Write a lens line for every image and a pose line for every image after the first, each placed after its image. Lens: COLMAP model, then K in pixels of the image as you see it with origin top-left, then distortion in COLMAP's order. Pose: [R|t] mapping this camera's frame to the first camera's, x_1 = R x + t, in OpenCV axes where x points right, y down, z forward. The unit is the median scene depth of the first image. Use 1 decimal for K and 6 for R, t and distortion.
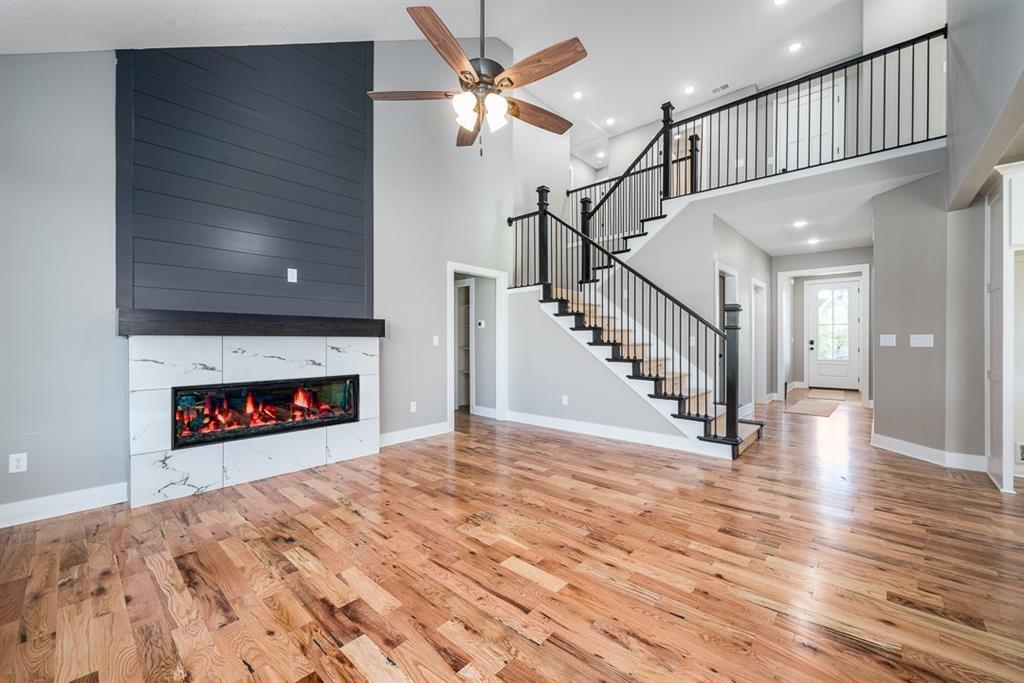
lens RADIAL K [[398.1, 0, 477.8], [0, 398.1, 342.5], [0, 0, 1]] dist [0.000037, 0.000150]
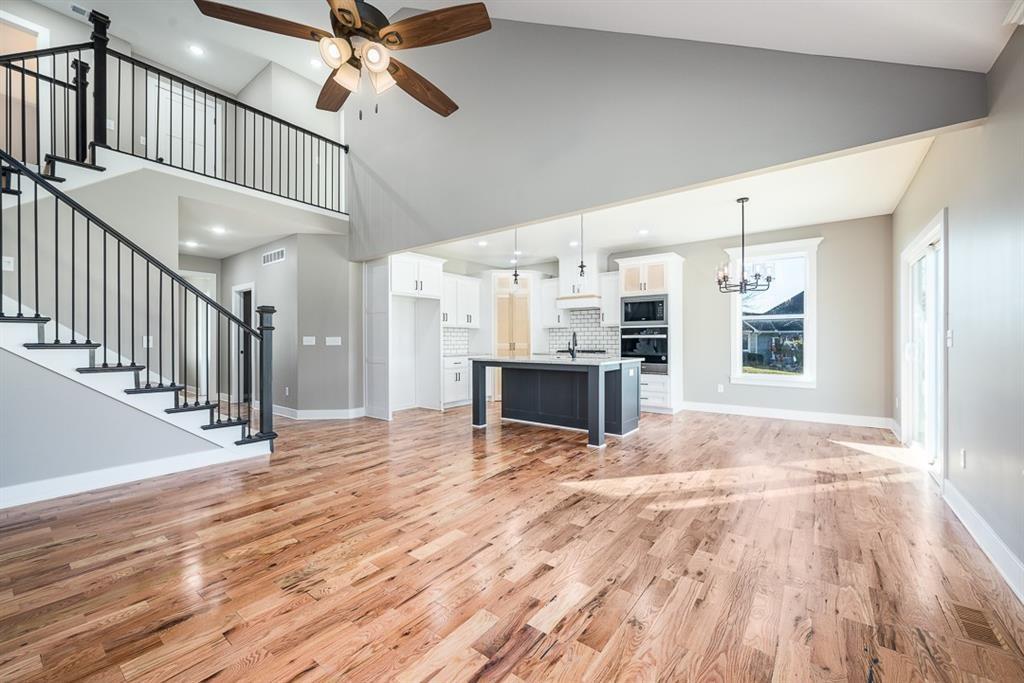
lens RADIAL K [[397.5, 0, 547.4], [0, 397.5, 341.4], [0, 0, 1]] dist [0.000065, 0.000316]
pose [[-0.166981, 0.001279, 0.985959, -0.875083], [0.005917, 0.999982, -0.000295, 0.003786], [-0.985942, 0.005785, -0.166985, 0.746866]]
